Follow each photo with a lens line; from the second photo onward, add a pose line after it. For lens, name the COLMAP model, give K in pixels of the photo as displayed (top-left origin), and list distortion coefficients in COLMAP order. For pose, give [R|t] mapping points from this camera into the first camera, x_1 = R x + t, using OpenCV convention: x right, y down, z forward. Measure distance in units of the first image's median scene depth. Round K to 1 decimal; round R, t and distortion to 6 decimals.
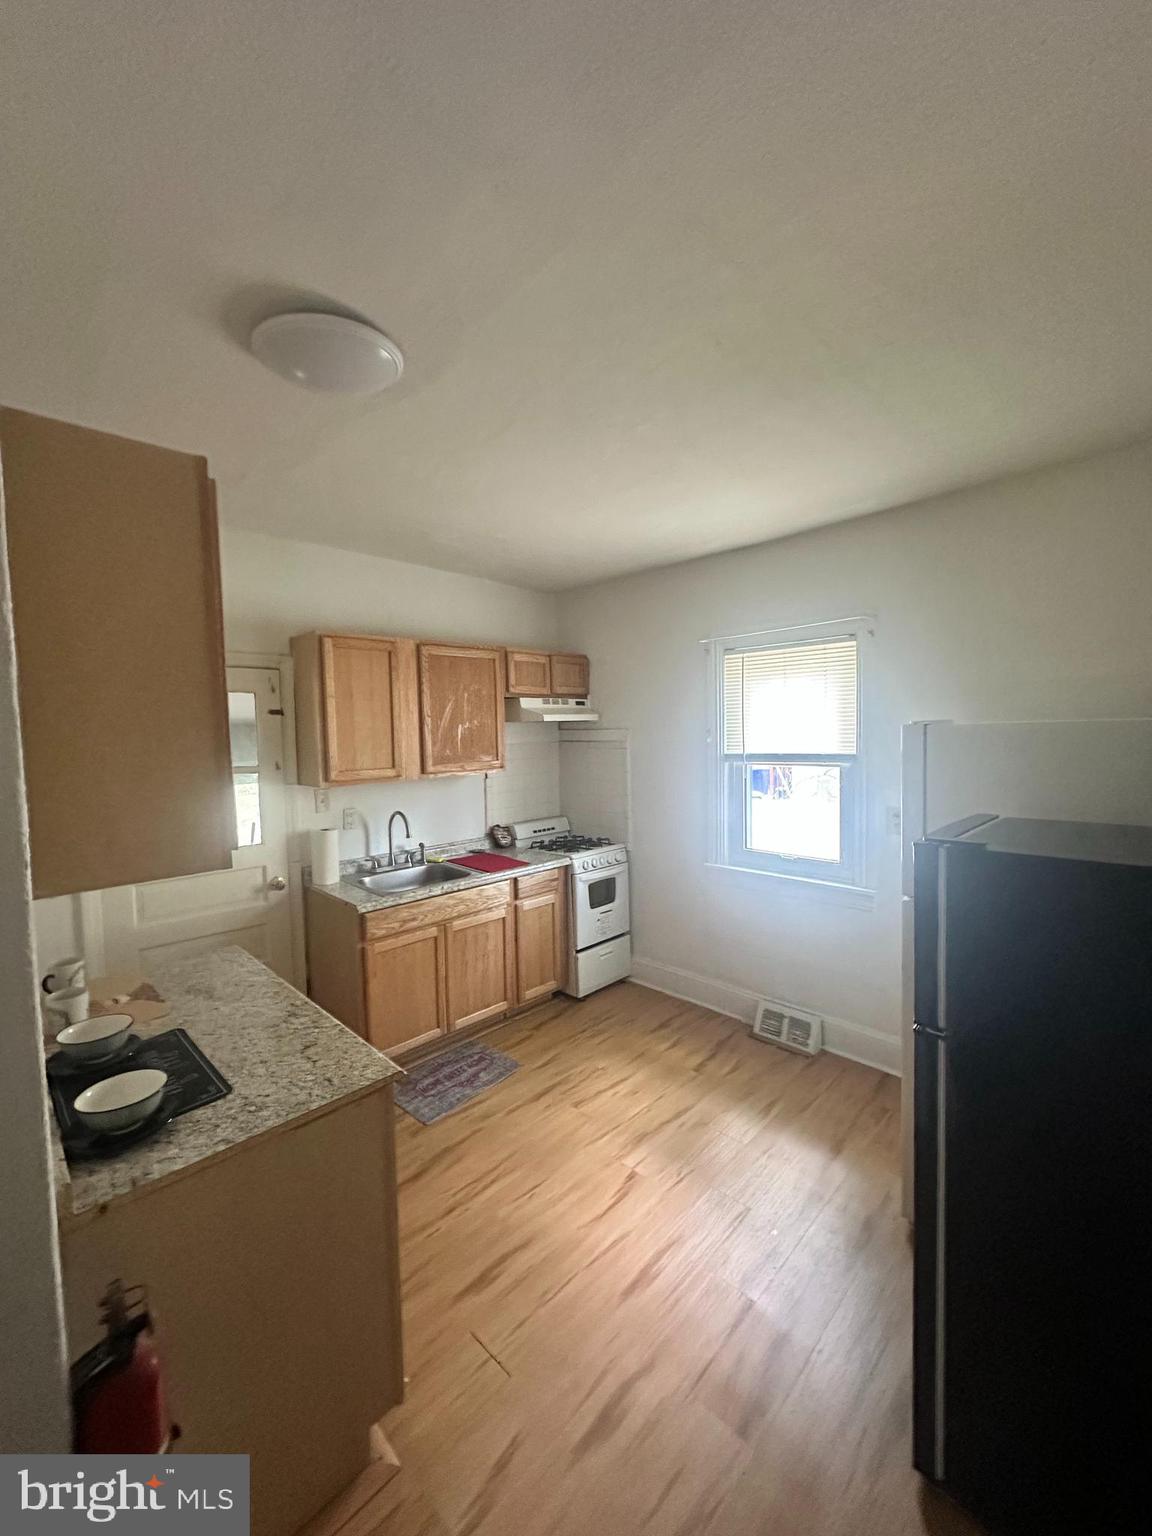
lens RADIAL K [[610.7, 0, 579.6], [0, 610.7, 764.9], [0, 0, 1]] dist [0.000239, 0.000072]
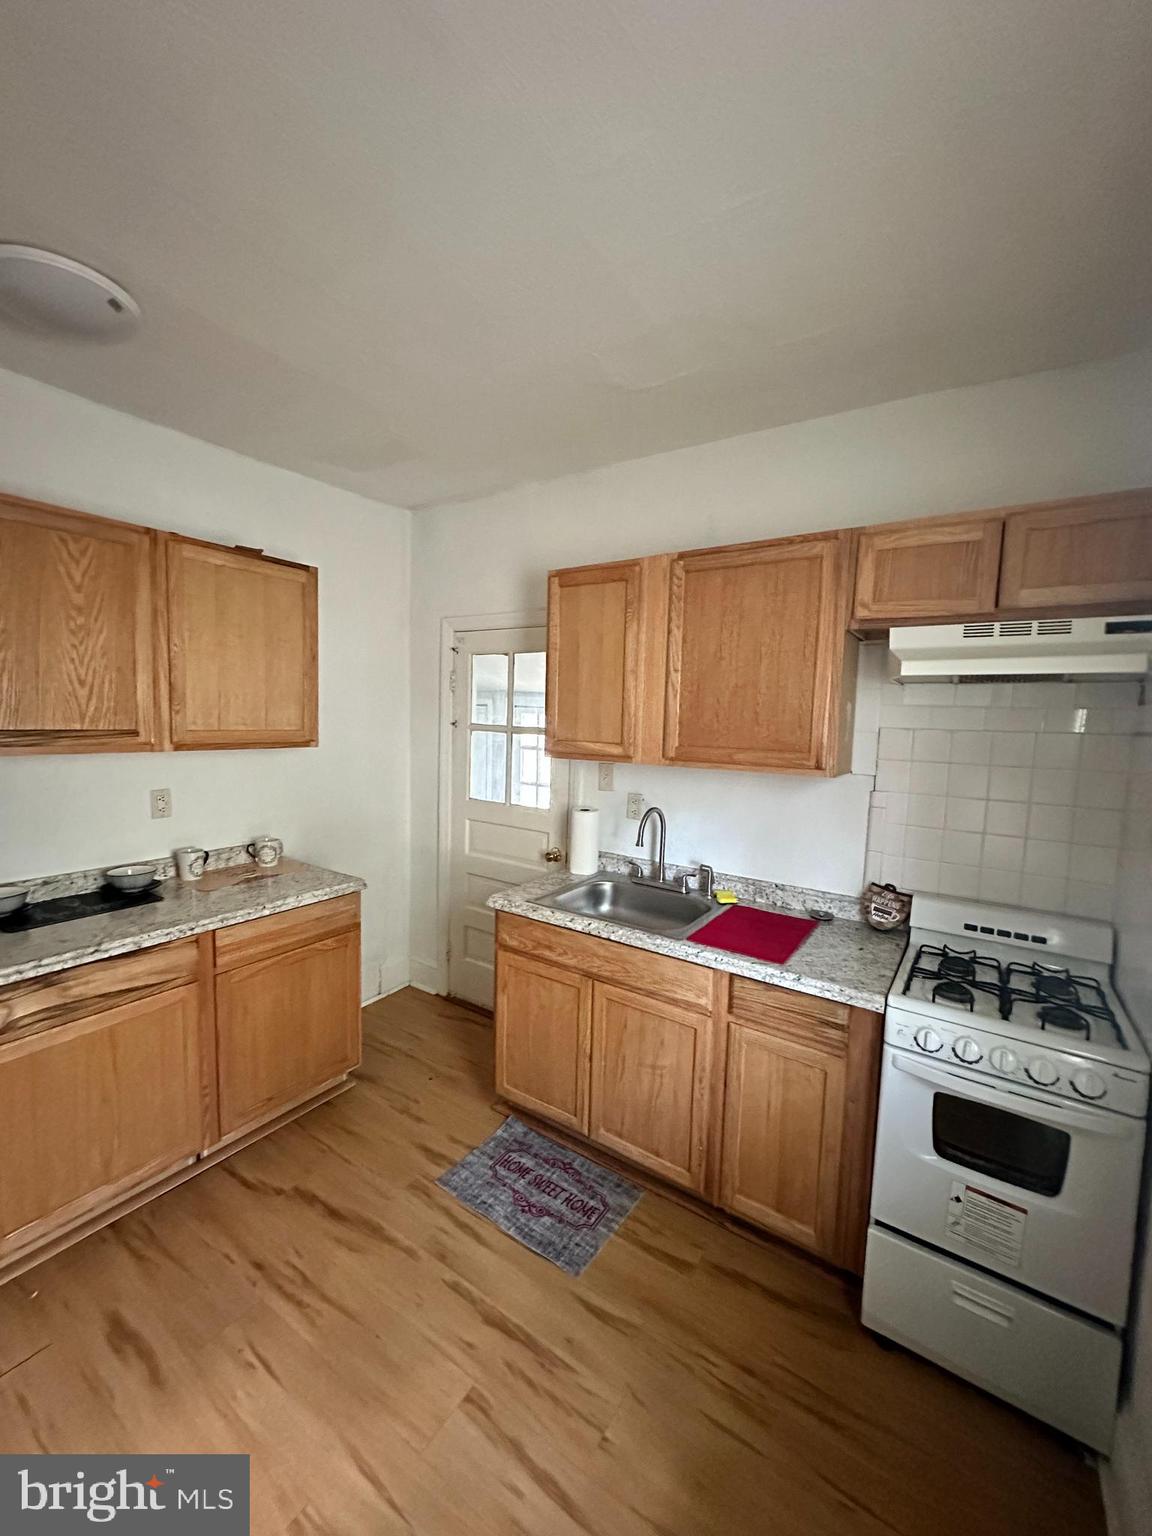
lens RADIAL K [[610.7, 0, 577.6], [0, 610.7, 764.0], [0, 0, 1]] dist [0.000239, 0.000072]
pose [[0.176140, 0.107710, -0.978454, 0.371246], [-0.087715, 0.991759, 0.093384, -0.032682], [0.980449, 0.069377, 0.184137, 0.763929]]
